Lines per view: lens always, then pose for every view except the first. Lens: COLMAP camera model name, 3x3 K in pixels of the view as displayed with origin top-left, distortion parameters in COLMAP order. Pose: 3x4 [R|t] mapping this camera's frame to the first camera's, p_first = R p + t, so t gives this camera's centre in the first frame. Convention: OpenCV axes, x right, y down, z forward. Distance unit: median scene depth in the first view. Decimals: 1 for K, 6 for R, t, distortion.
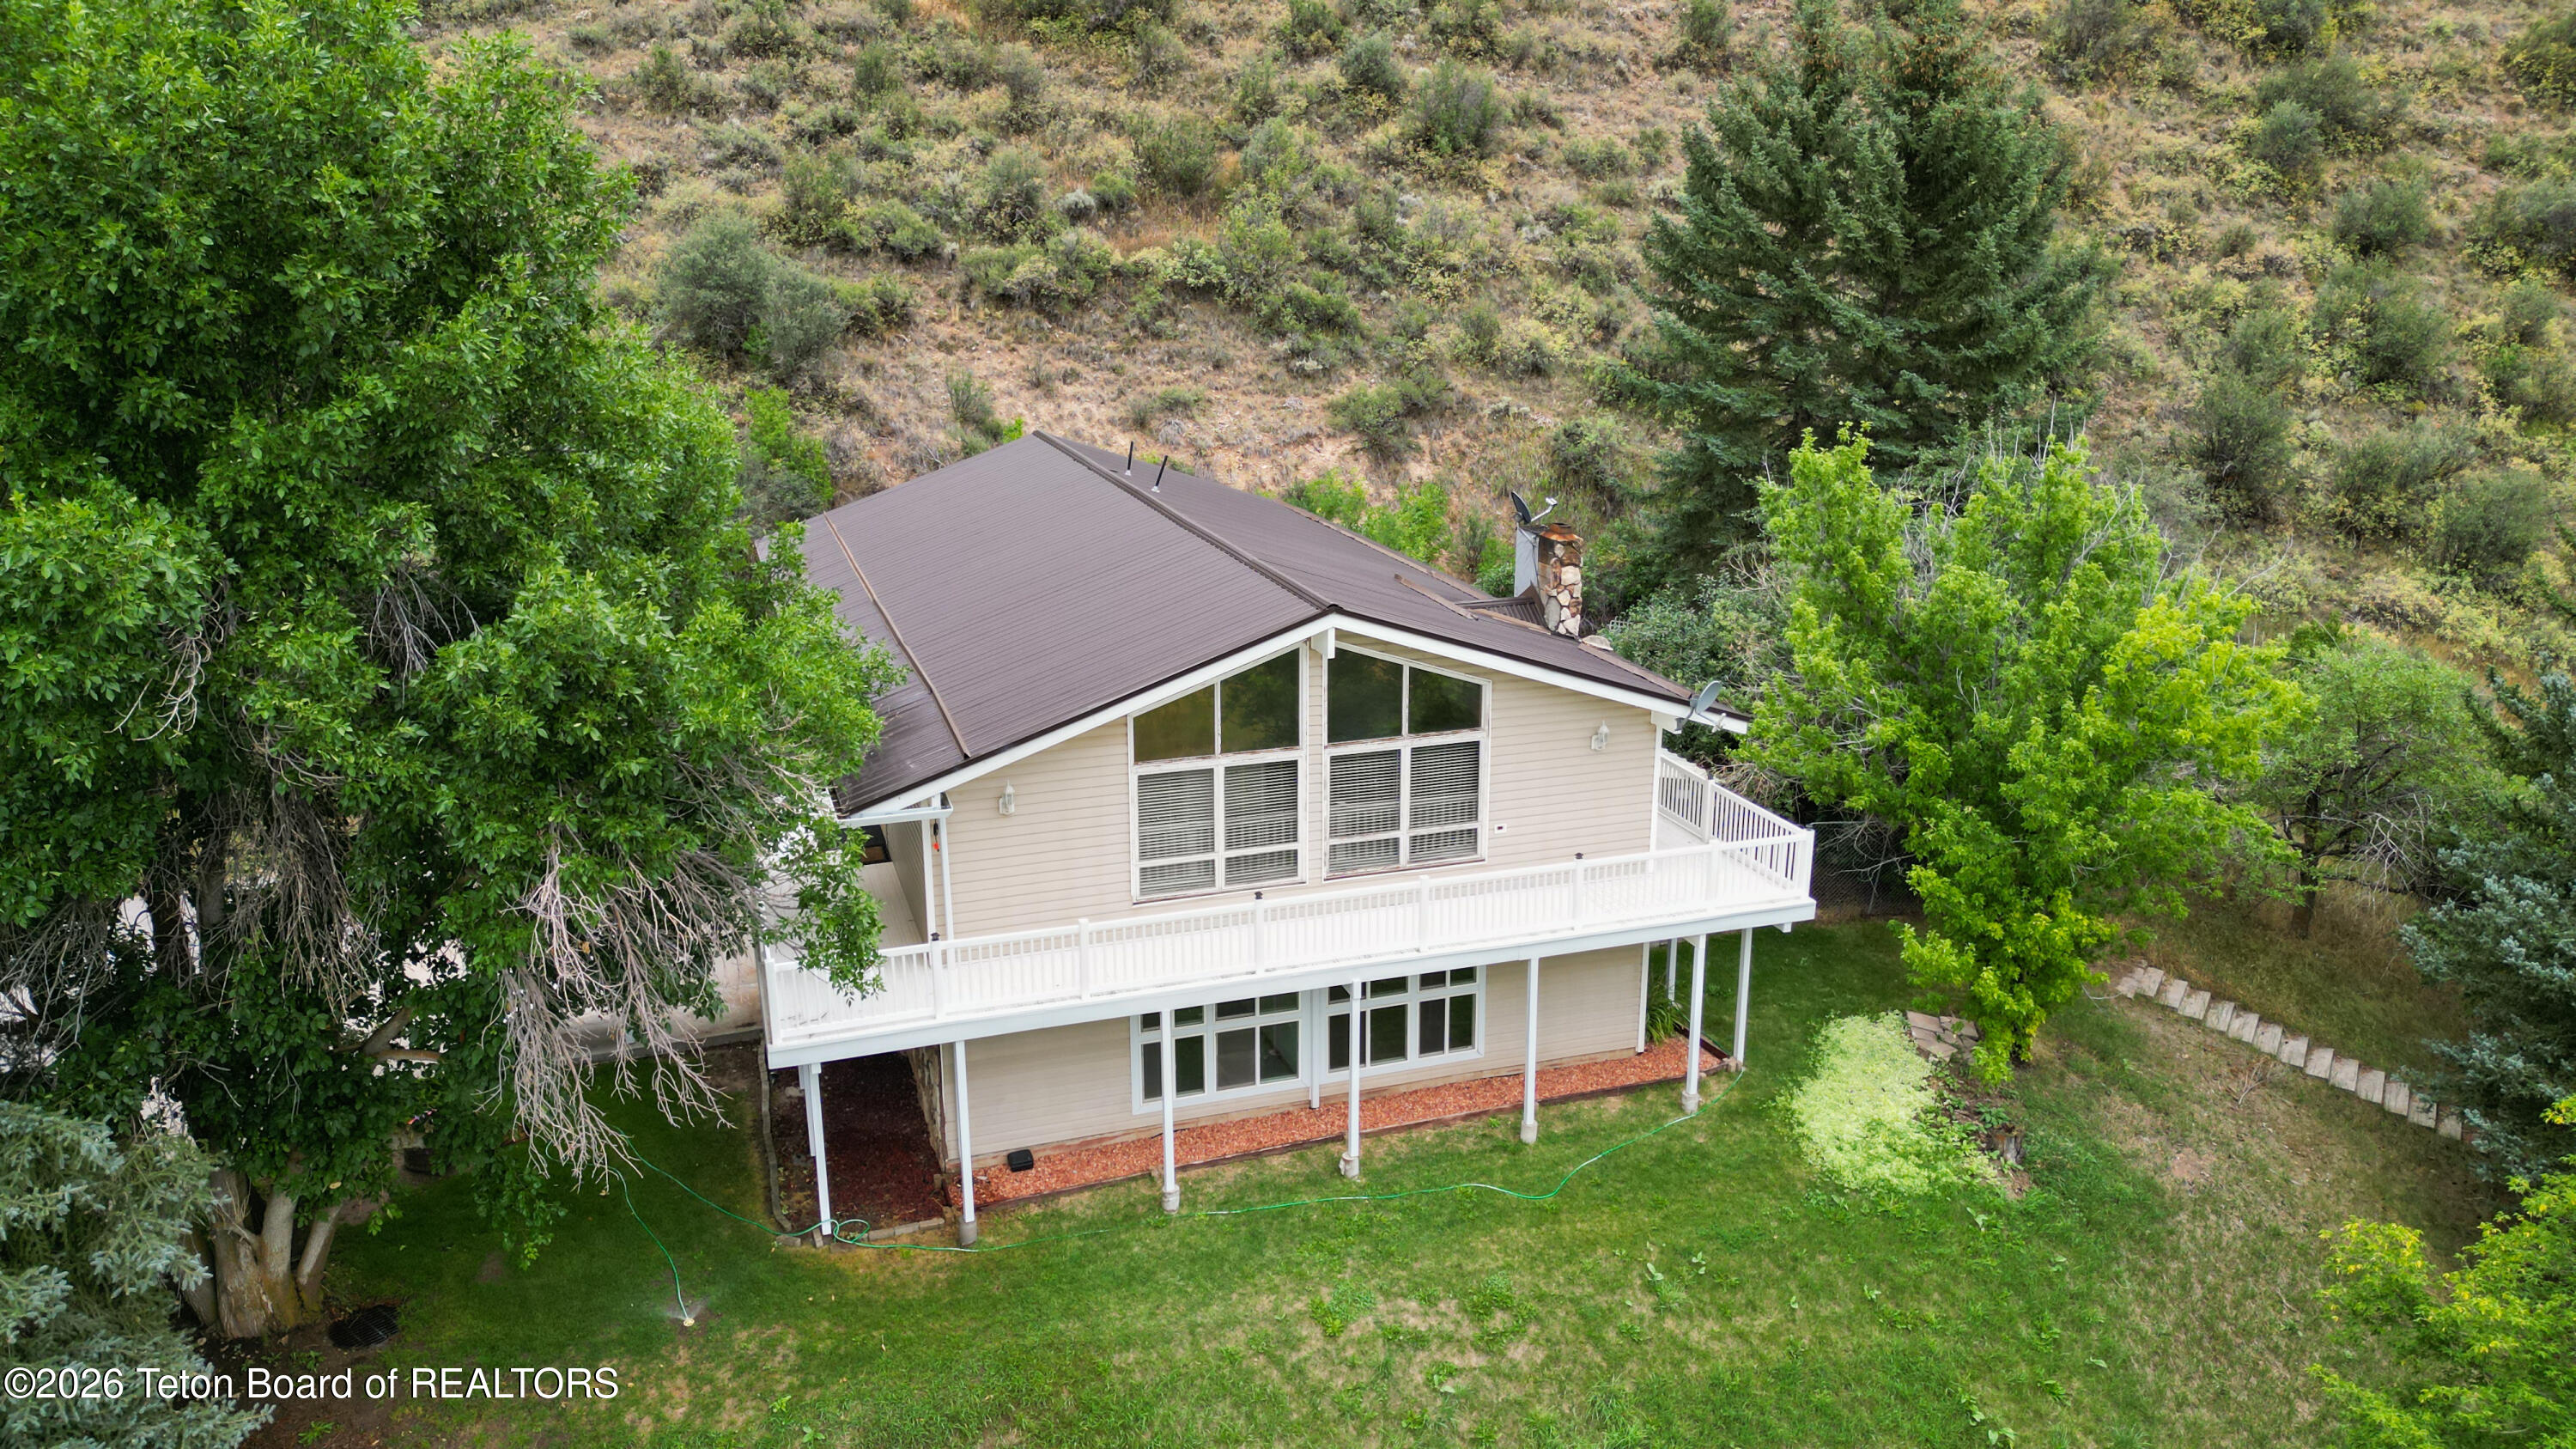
lens RADIAL K [[1789.1, 0, 1292.8], [0, 1789.1, 721.6], [0, 0, 1]] dist [0.073670, -0.070877]
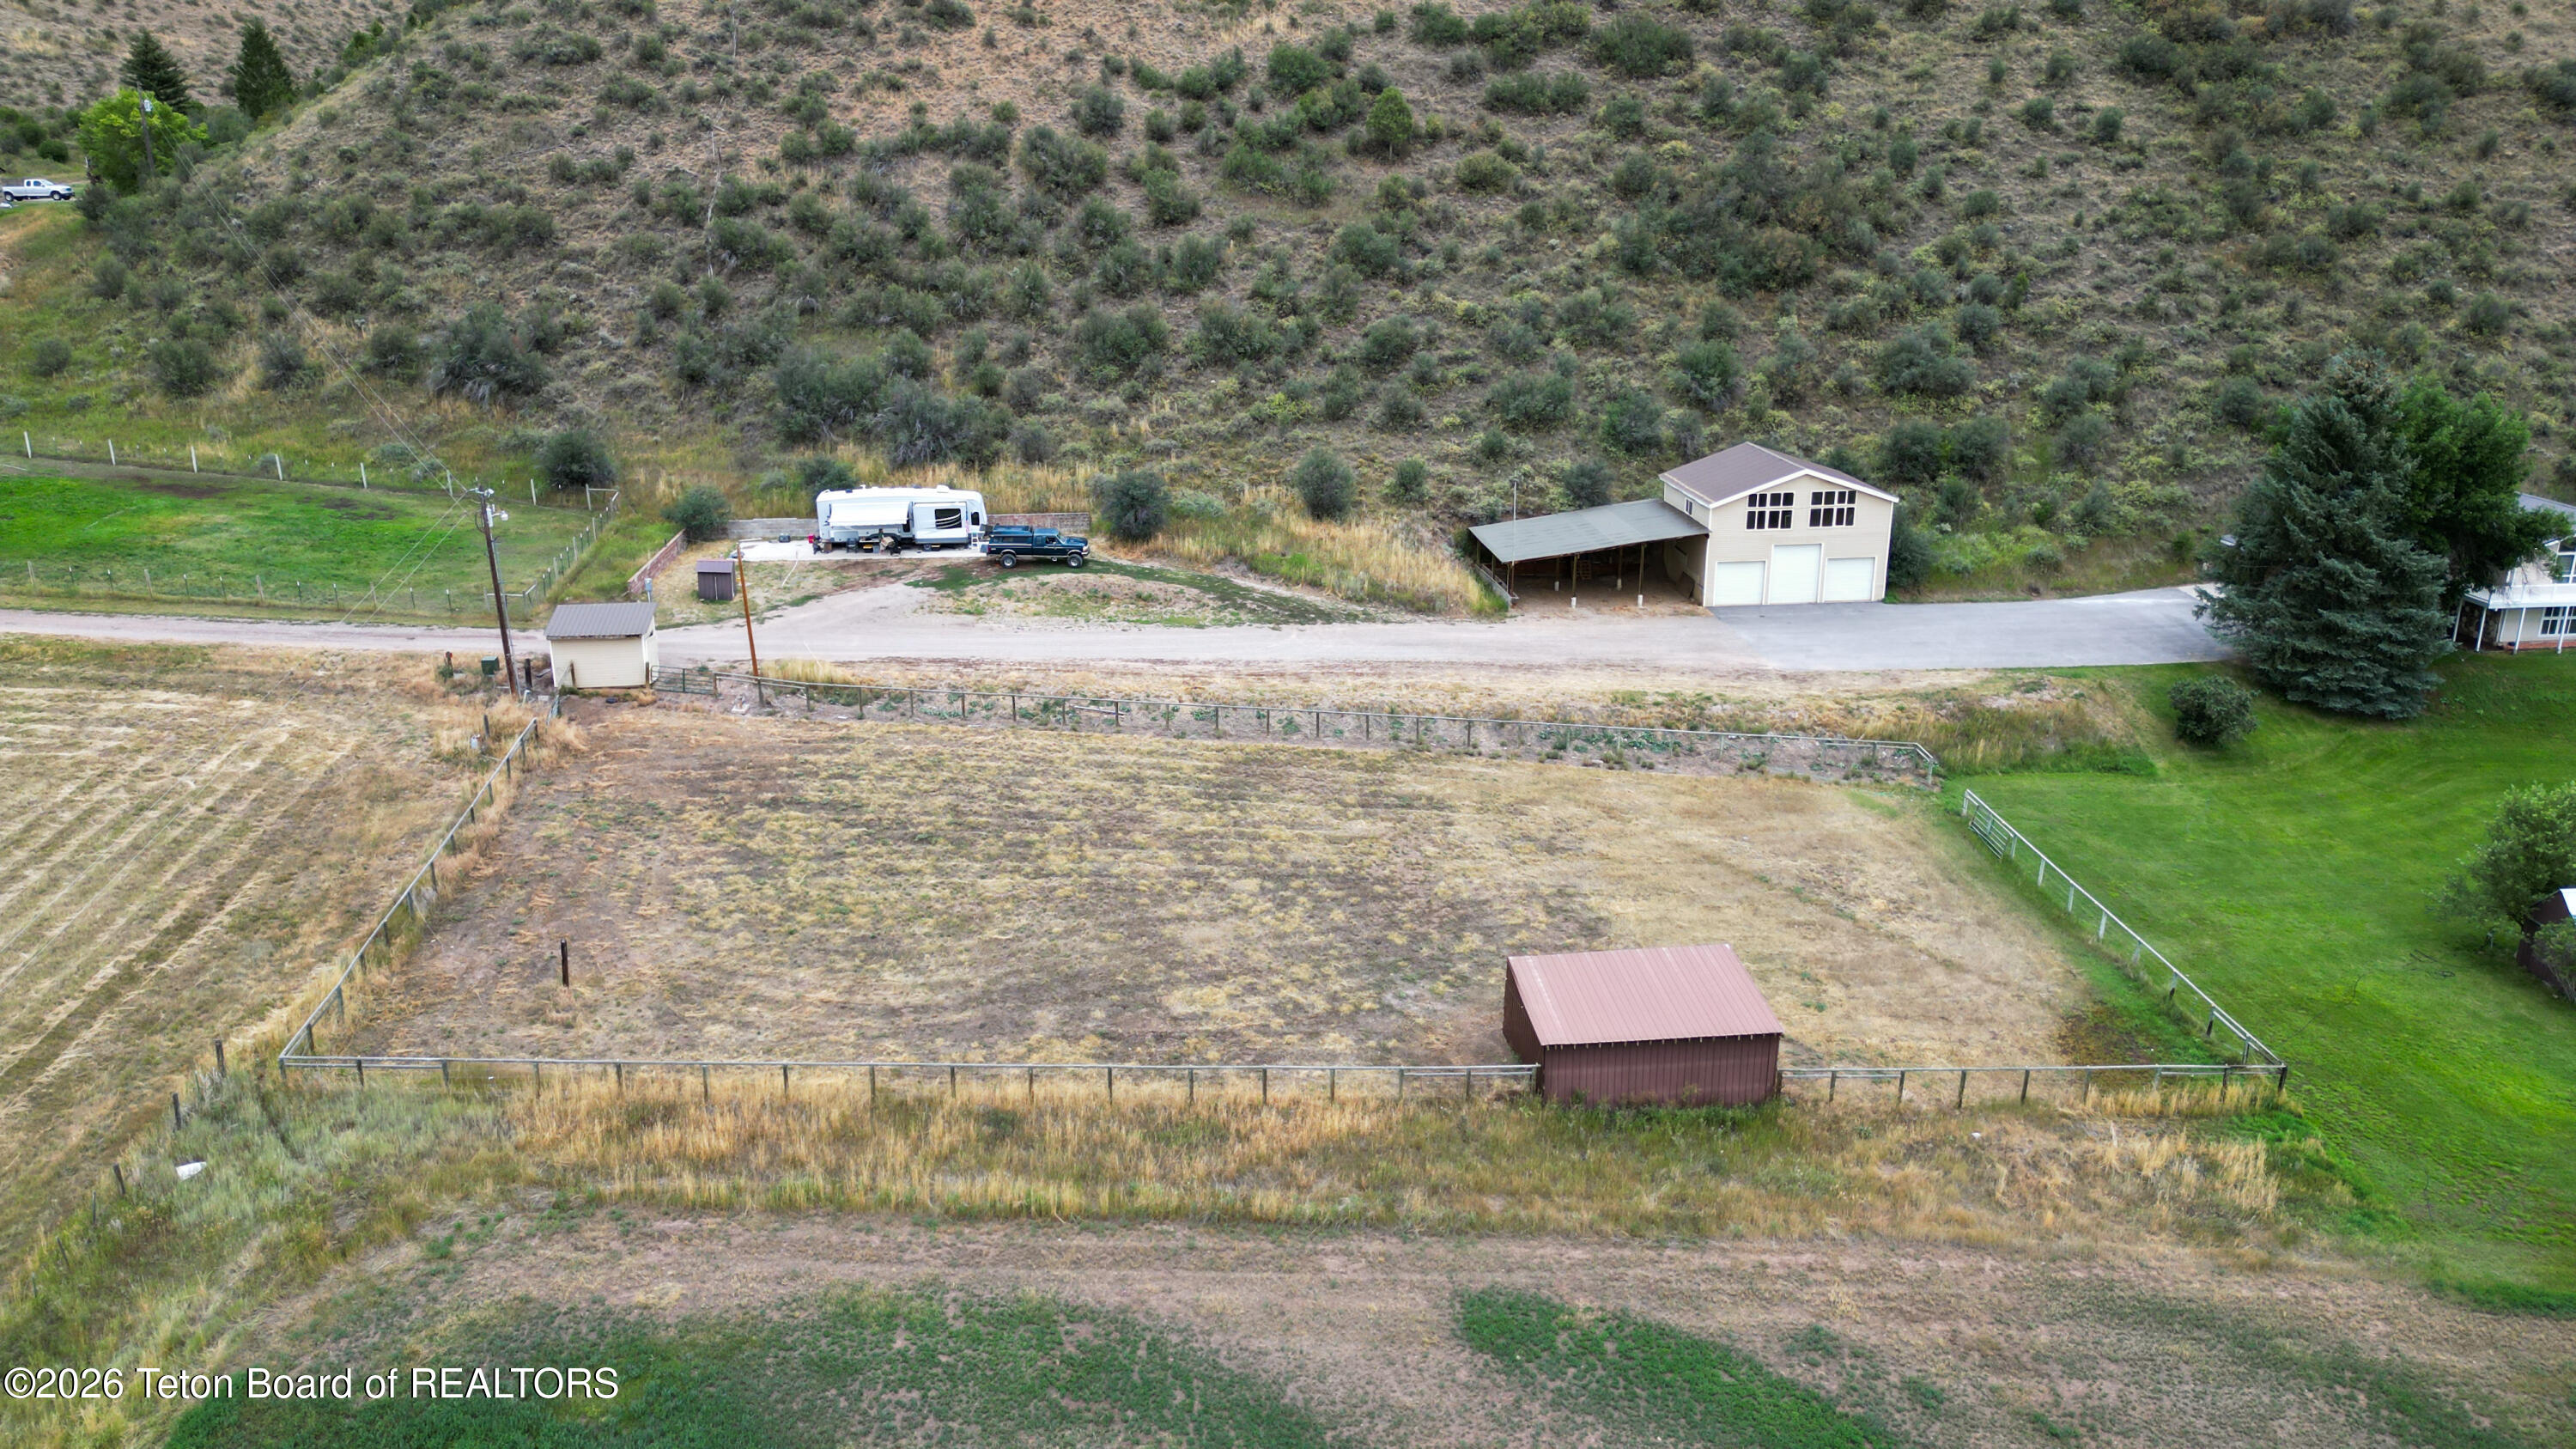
lens RADIAL K [[1789.1, 0, 1286.5], [0, 1789.1, 731.6], [0, 0, 1]] dist [0.073670, -0.070877]
pose [[0.971876, 0.070877, -0.224572, -1.051267], [-0.061874, 0.996982, 0.046886, 0.222807], [0.227217, -0.031672, 0.973329, -2.040701]]
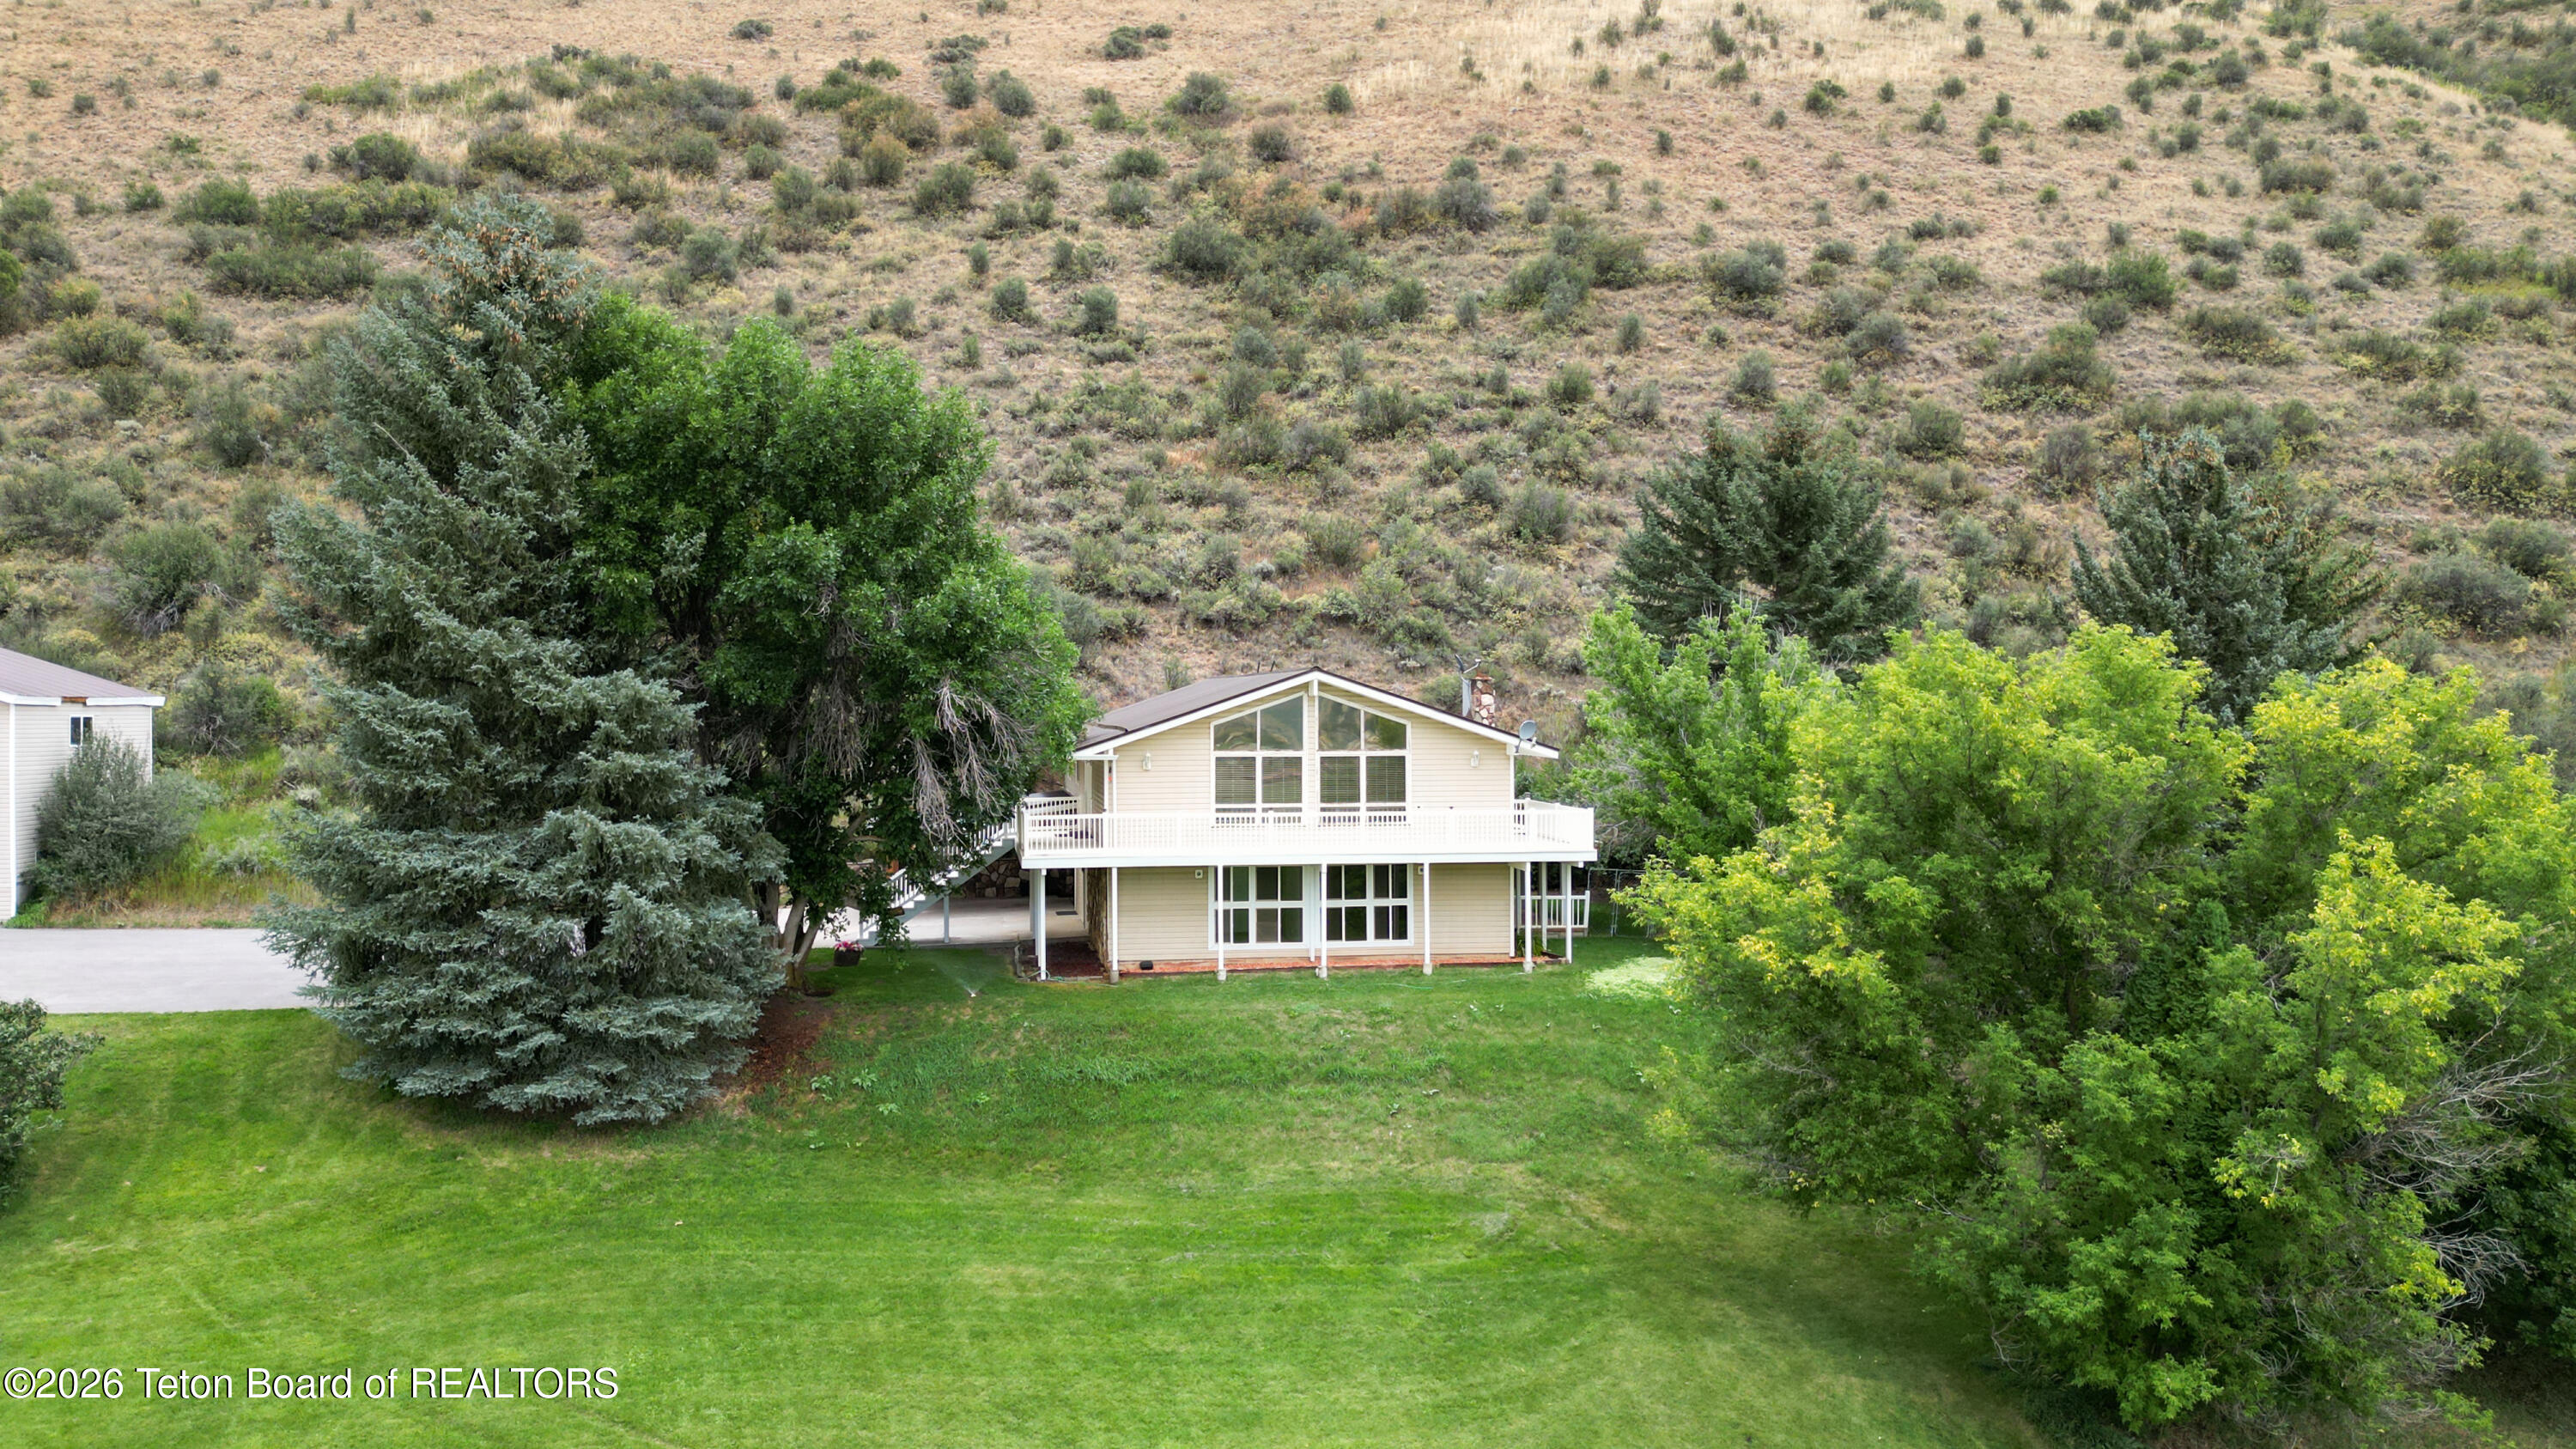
lens RADIAL K [[1789.1, 0, 1230.6], [0, 1789.1, 798.3], [0, 0, 1]] dist [0.073670, -0.070877]
pose [[0.982685, 0.007427, -0.185134, 0.144110], [-0.049211, 0.973771, -0.222145, 0.251920], [0.178628, 0.227409, 0.957276, -0.417047]]
